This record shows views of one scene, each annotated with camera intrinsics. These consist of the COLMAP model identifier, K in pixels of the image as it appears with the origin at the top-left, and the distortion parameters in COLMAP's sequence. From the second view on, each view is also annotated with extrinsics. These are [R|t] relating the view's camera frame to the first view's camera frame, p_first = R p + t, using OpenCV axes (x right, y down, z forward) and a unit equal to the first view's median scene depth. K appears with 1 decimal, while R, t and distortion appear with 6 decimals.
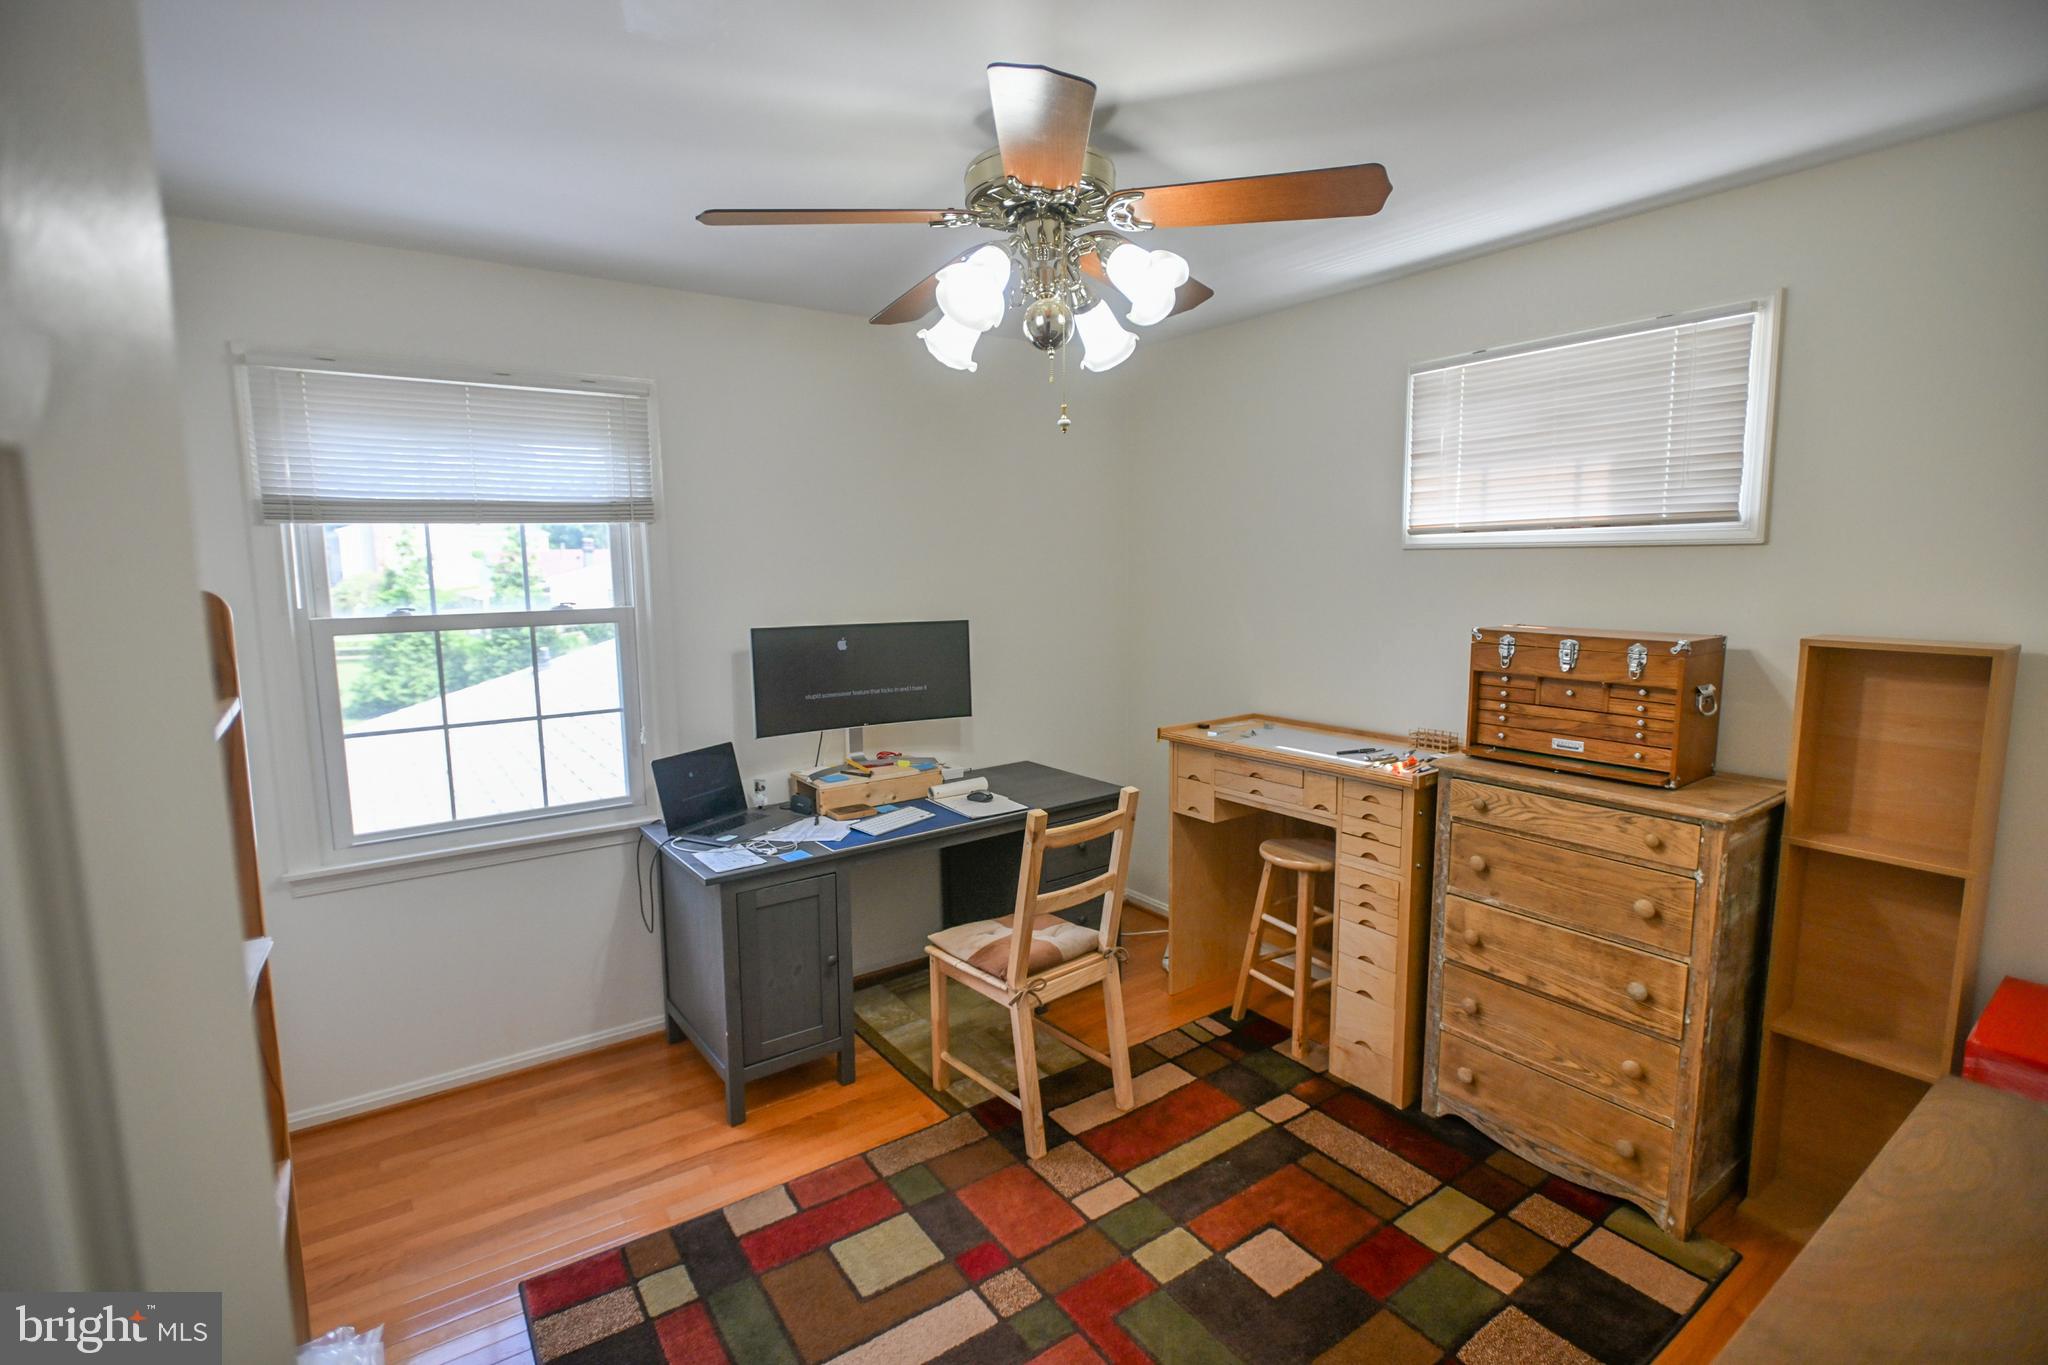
lens RADIAL K [[963.9, 0, 1022.8], [0, 963.9, 680.2], [0, 0, 1]] dist [-0.002742, -0.003101]
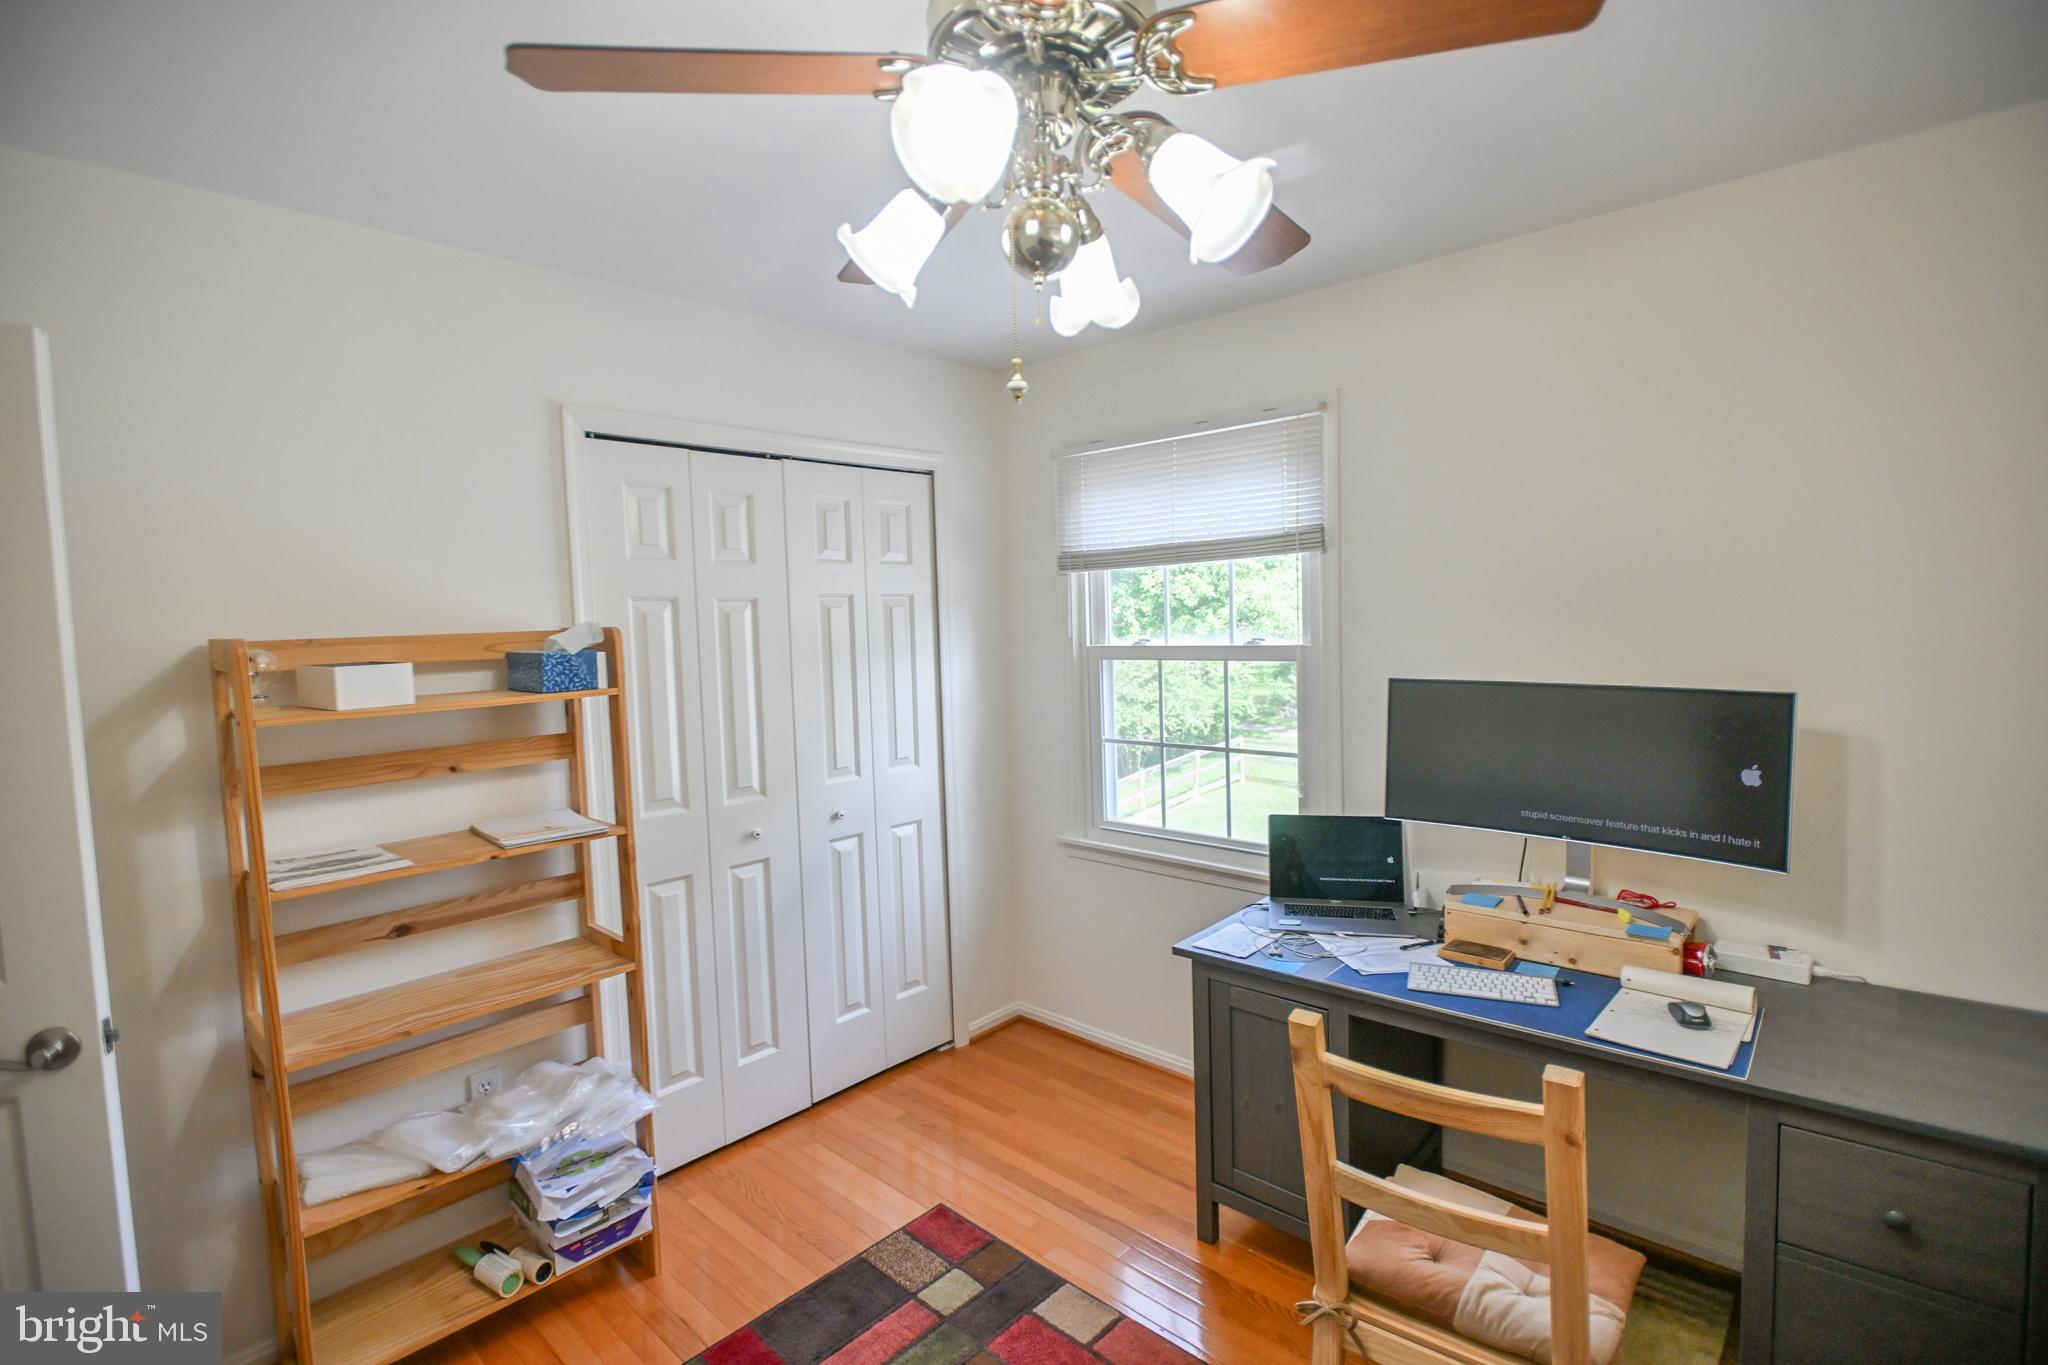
lens RADIAL K [[963.9, 0, 1024.1], [0, 963.9, 686.2], [0, 0, 1]] dist [-0.002742, -0.003101]
pose [[0.215762, 0.078632, -0.973275, 0.493042], [-0.098687, 0.993405, 0.058381, -0.074708], [0.971446, 0.083453, 0.222099, 0.624956]]
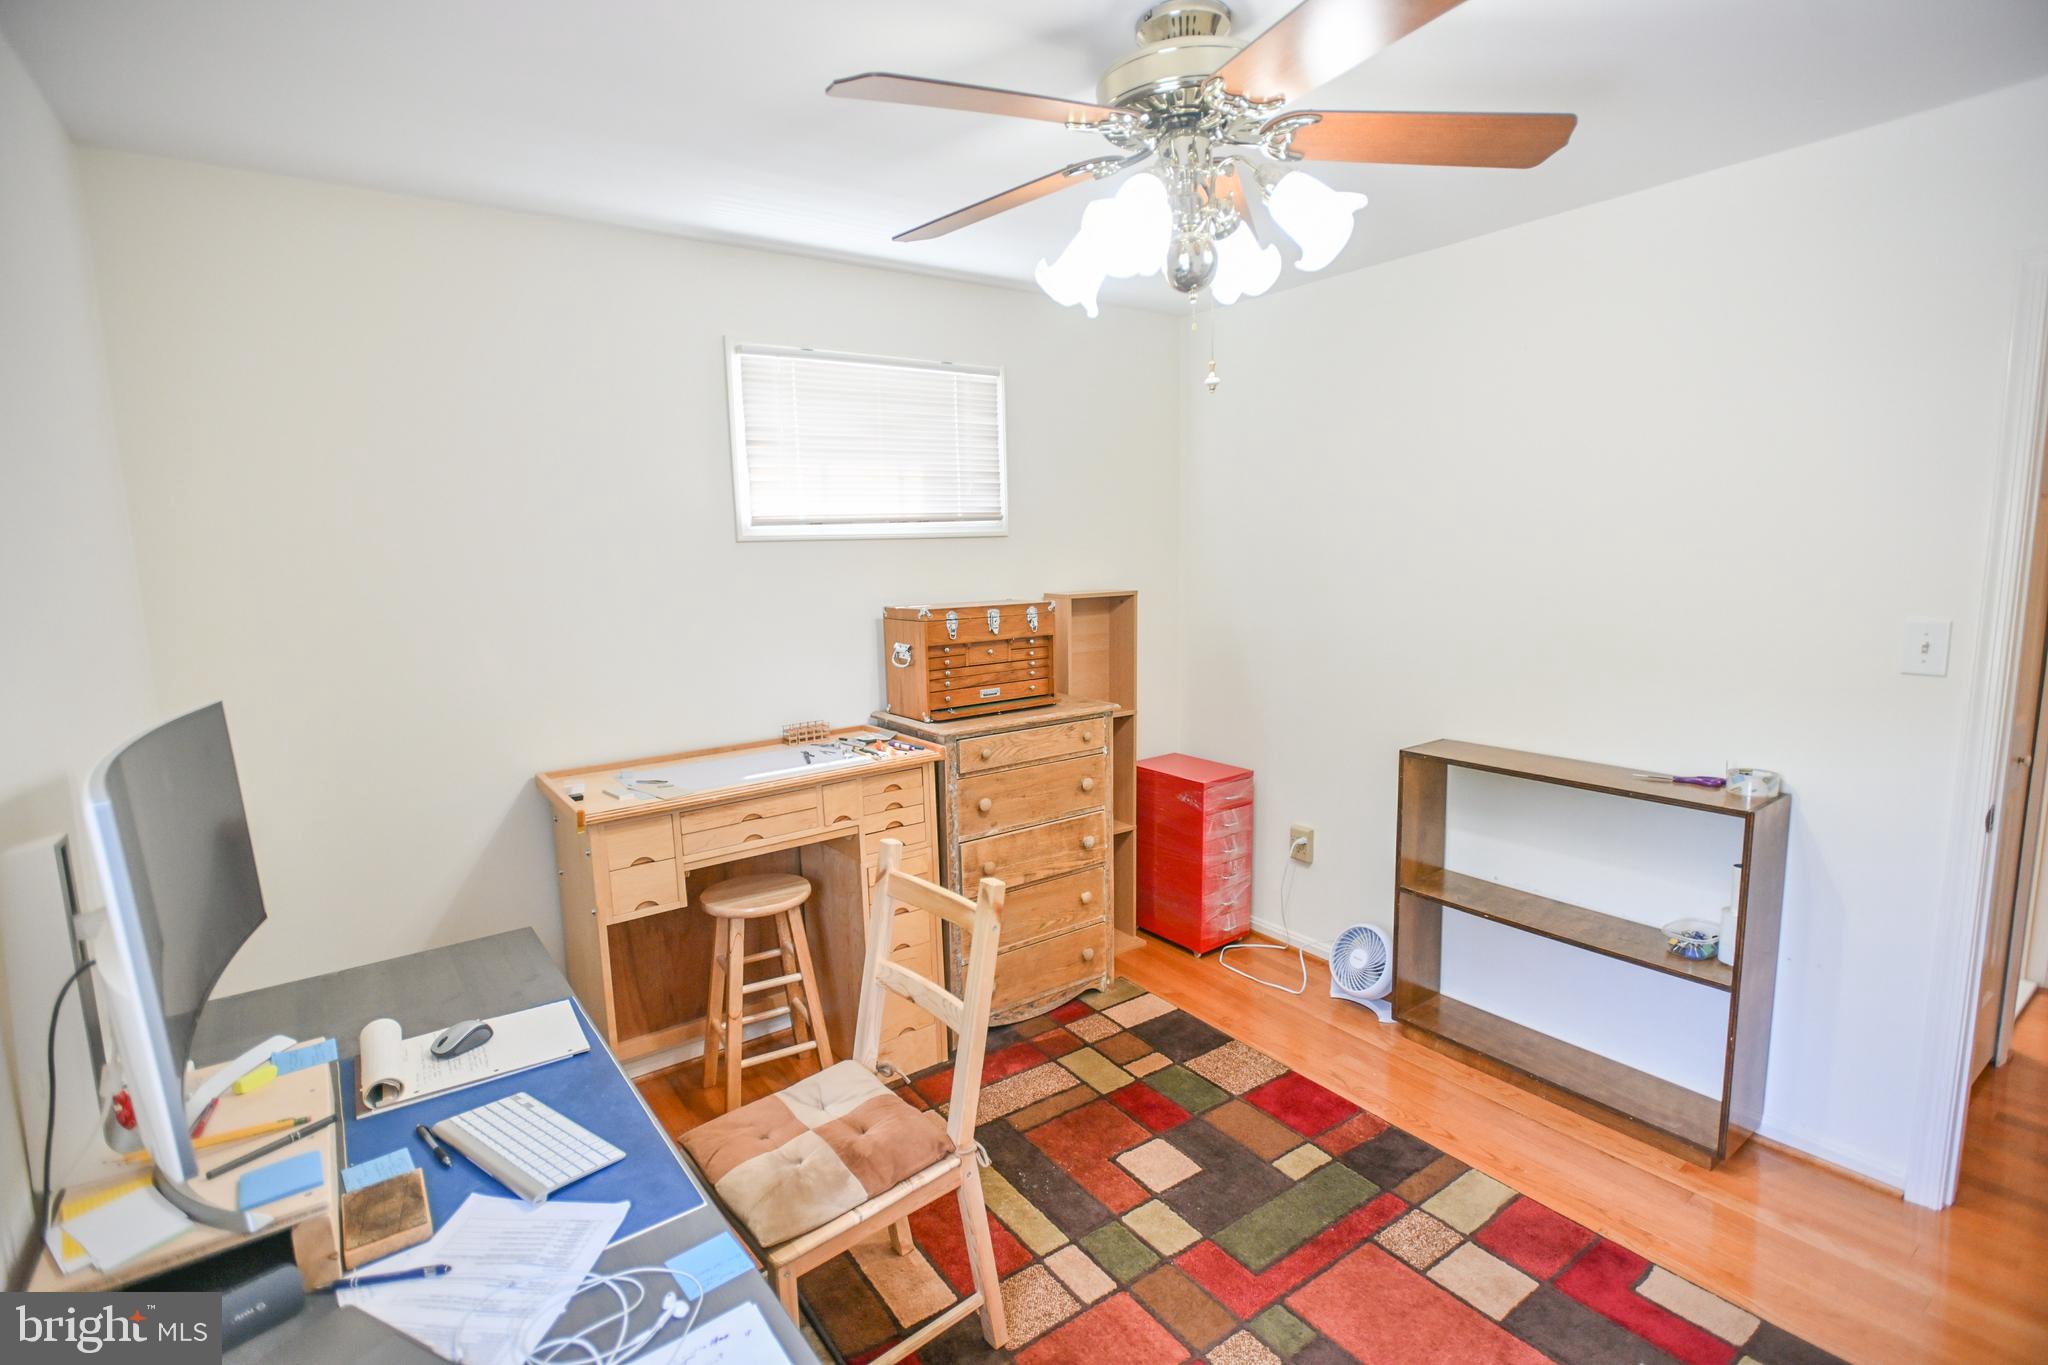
lens RADIAL K [[963.9, 0, 1030.4], [0, 963.9, 679.8], [0, 0, 1]] dist [-0.002742, -0.003101]
pose [[-0.010354, -0.128084, 0.991709, -0.648647], [0.152198, 0.980005, 0.128161, -0.097532], [-0.988296, 0.152264, 0.009347, 0.874554]]
